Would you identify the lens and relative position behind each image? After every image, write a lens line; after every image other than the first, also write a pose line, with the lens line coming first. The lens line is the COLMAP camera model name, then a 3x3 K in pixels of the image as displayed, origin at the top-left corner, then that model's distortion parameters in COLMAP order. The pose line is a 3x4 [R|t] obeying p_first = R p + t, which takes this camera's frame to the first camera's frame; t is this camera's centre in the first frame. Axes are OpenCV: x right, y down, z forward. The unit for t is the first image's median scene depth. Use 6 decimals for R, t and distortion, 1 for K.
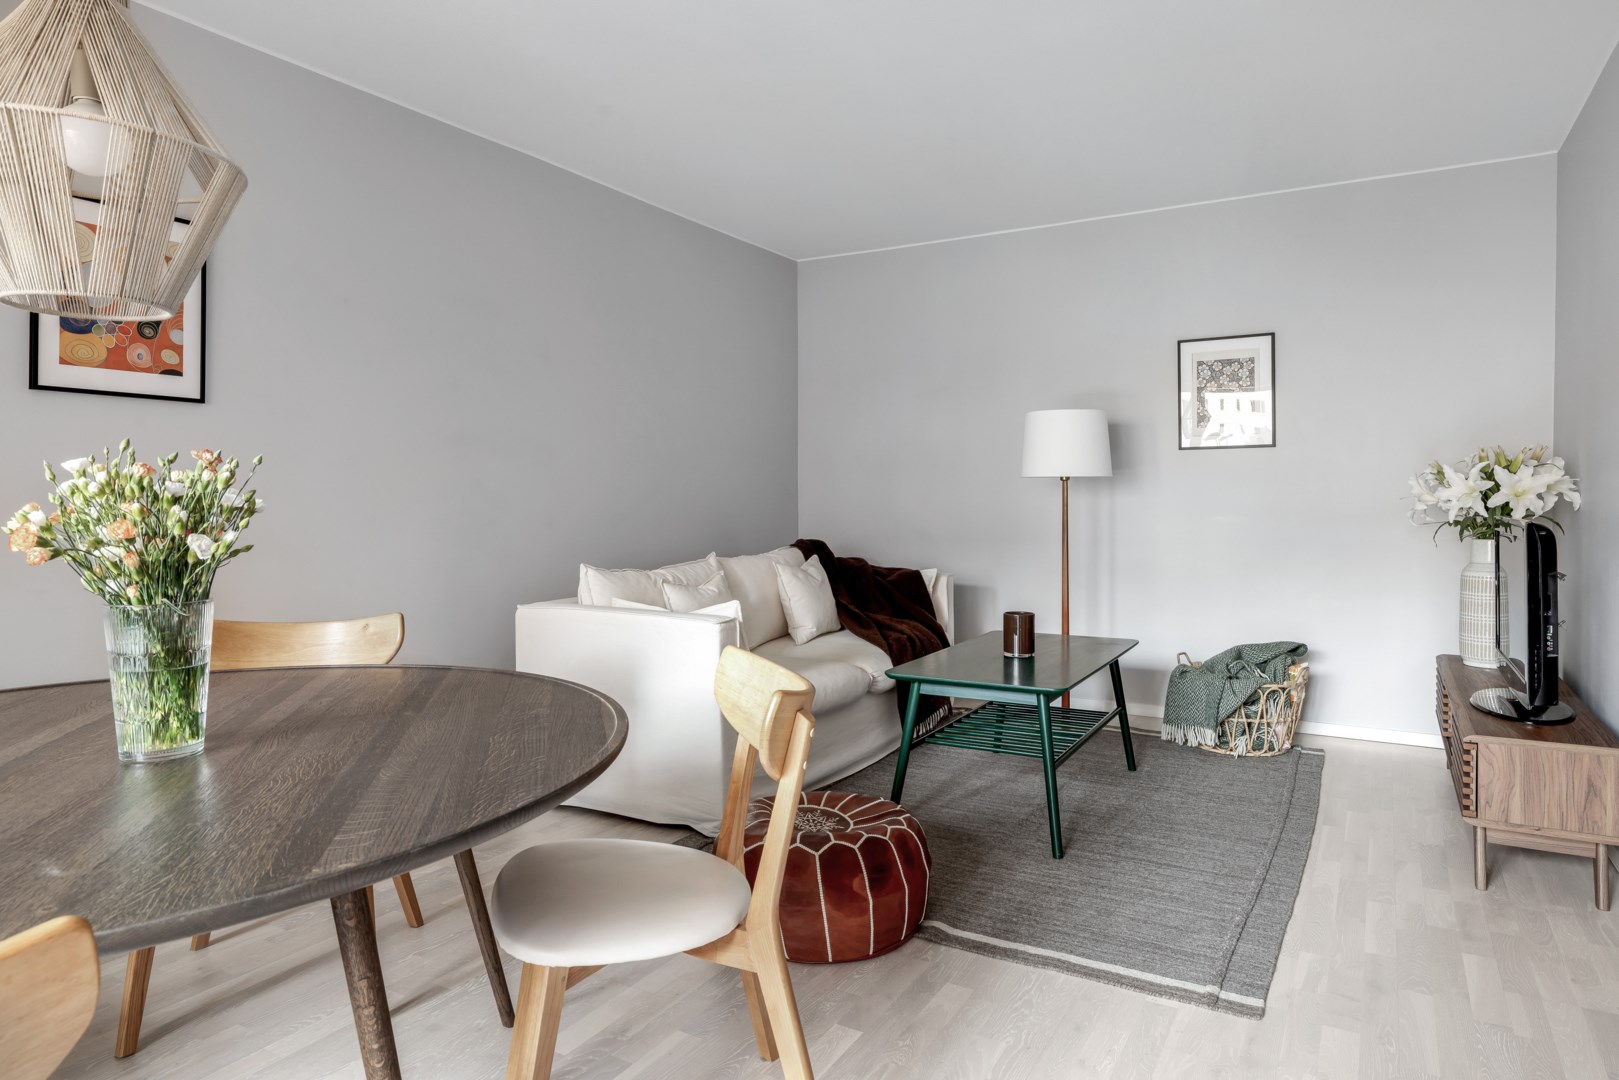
lens RADIAL K [[981.7, 0, 809.1], [0, 981.7, 477.0], [0, 0, 1]] dist [-0.000207, -0.000066]
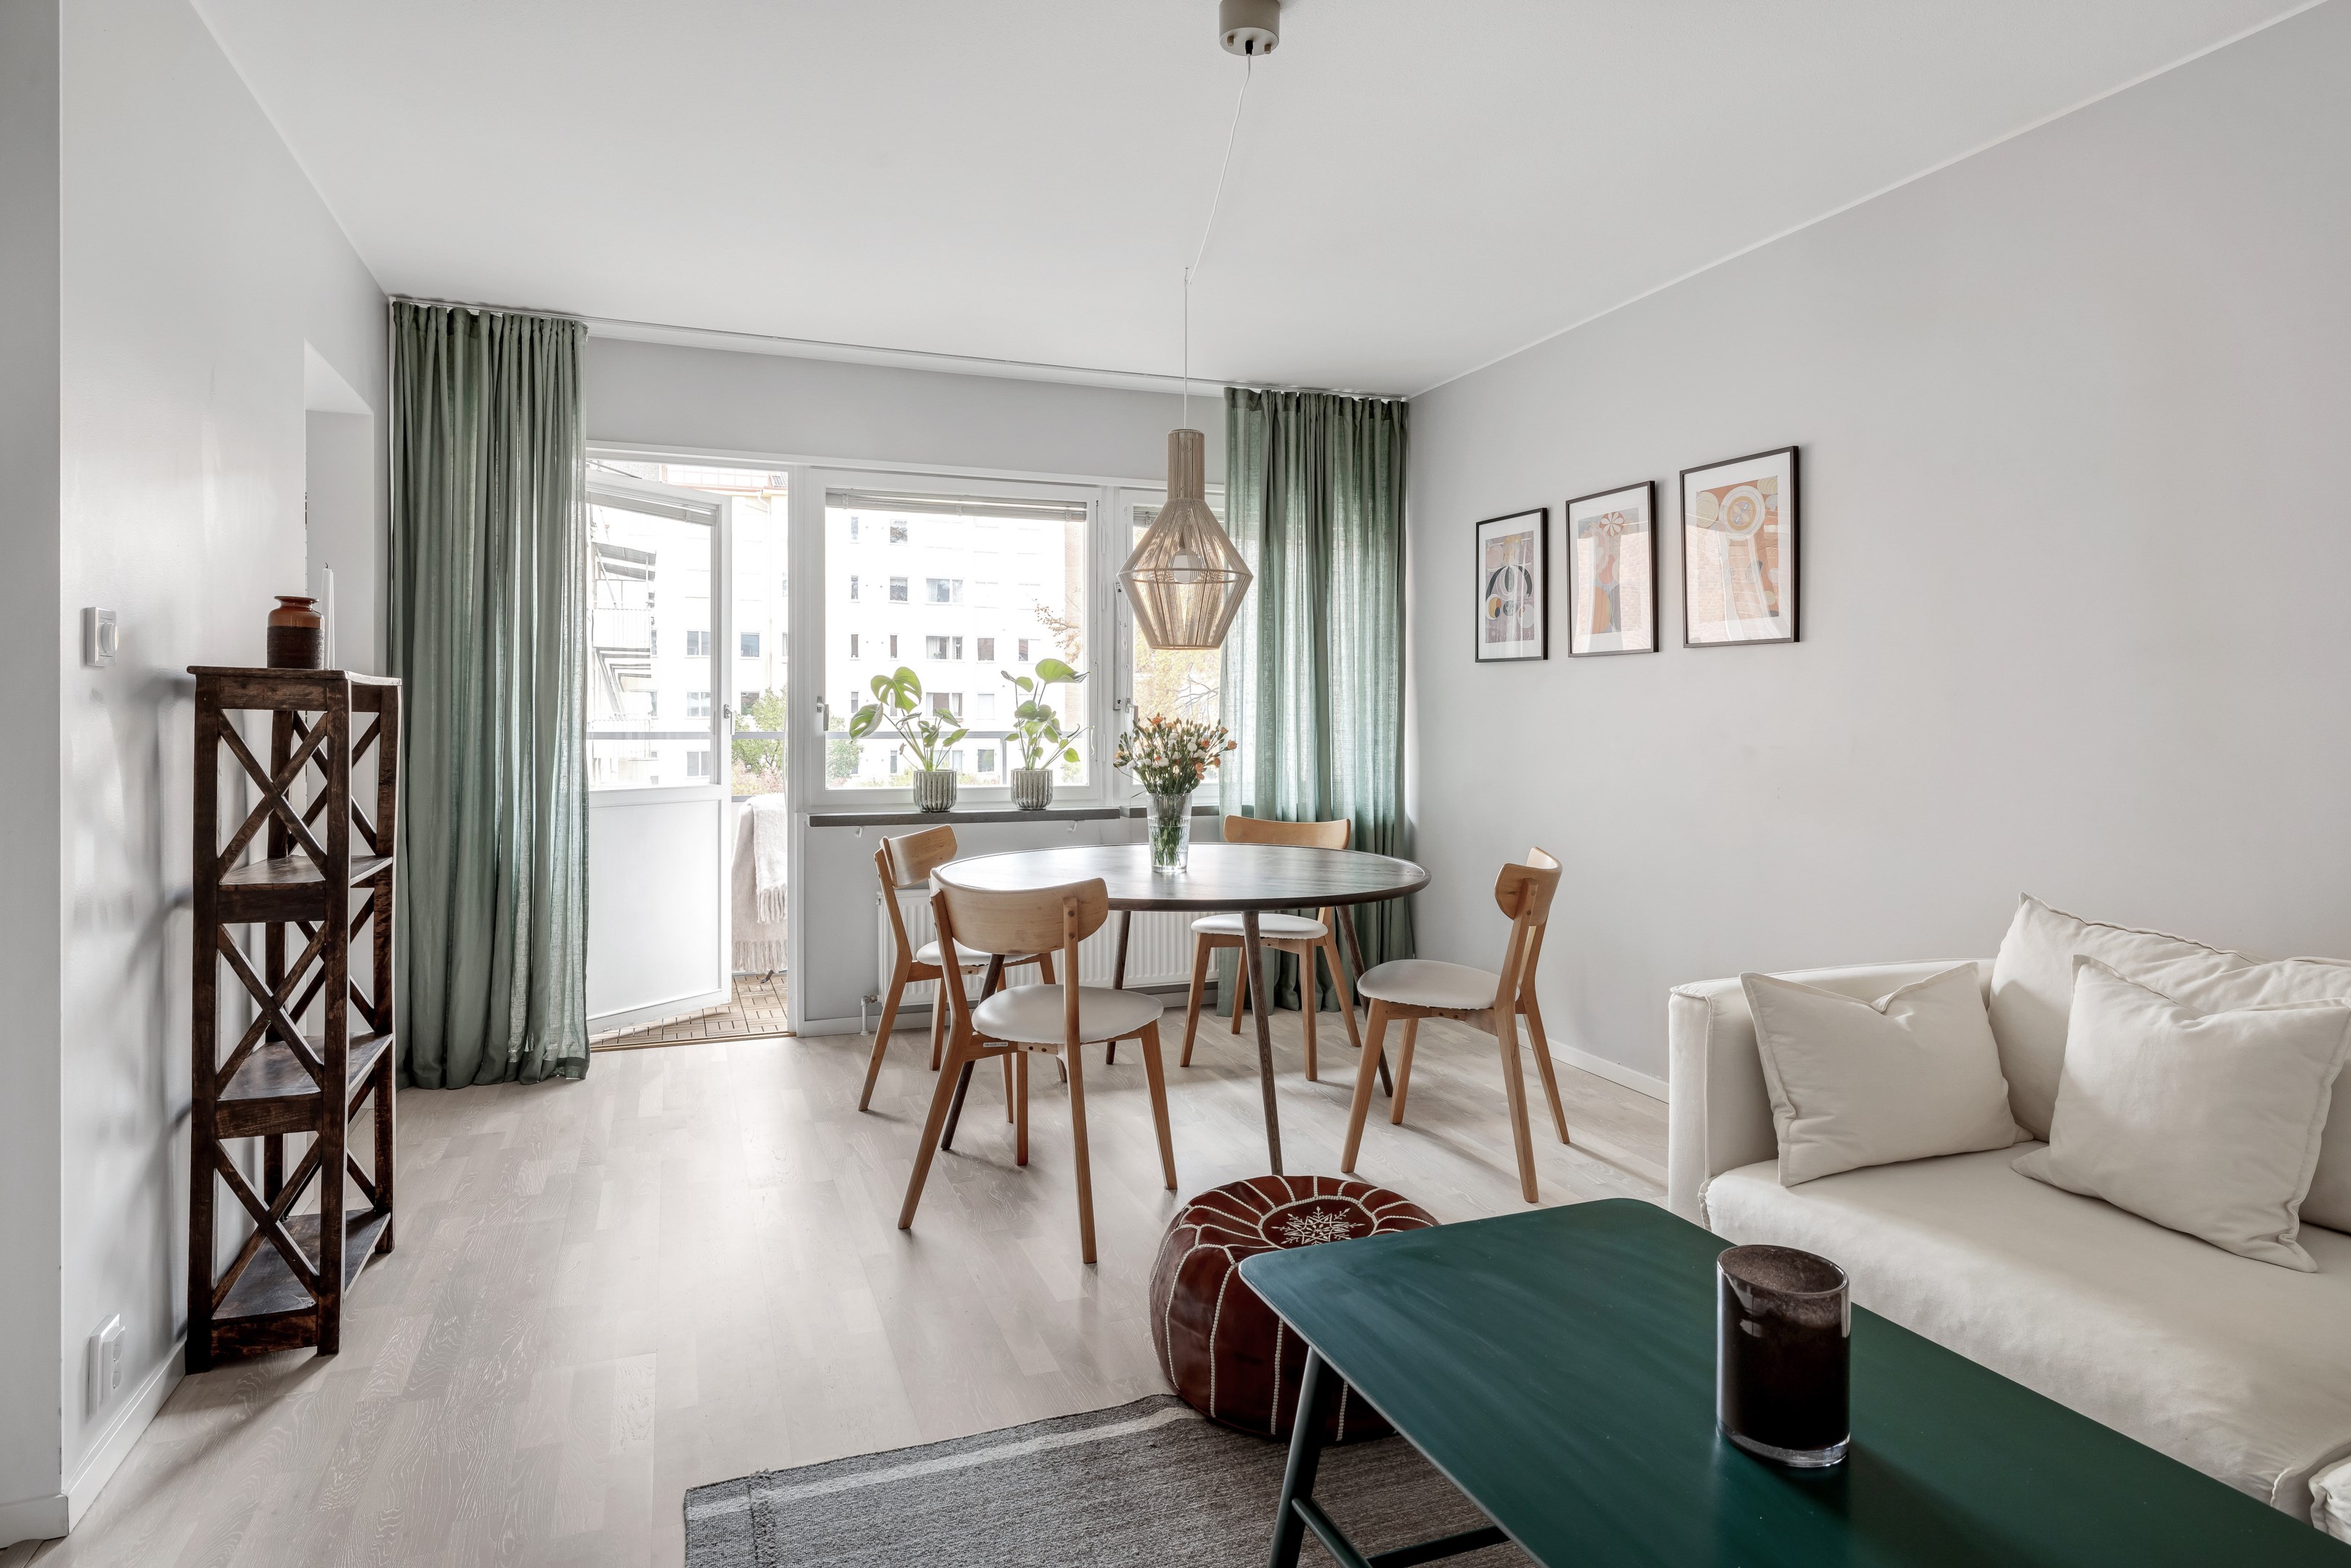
lens RADIAL K [[1292.4, 0, 1169.8], [0, 1292.4, 716.3], [0, 0, 1]] dist [0.000355, -0.000488]
pose [[-0.620357, 0.001716, -0.784317, 0.745714], [0.003433, 0.999994, -0.000527, -0.008964], [0.784312, -0.003020, -0.620360, 1.417283]]
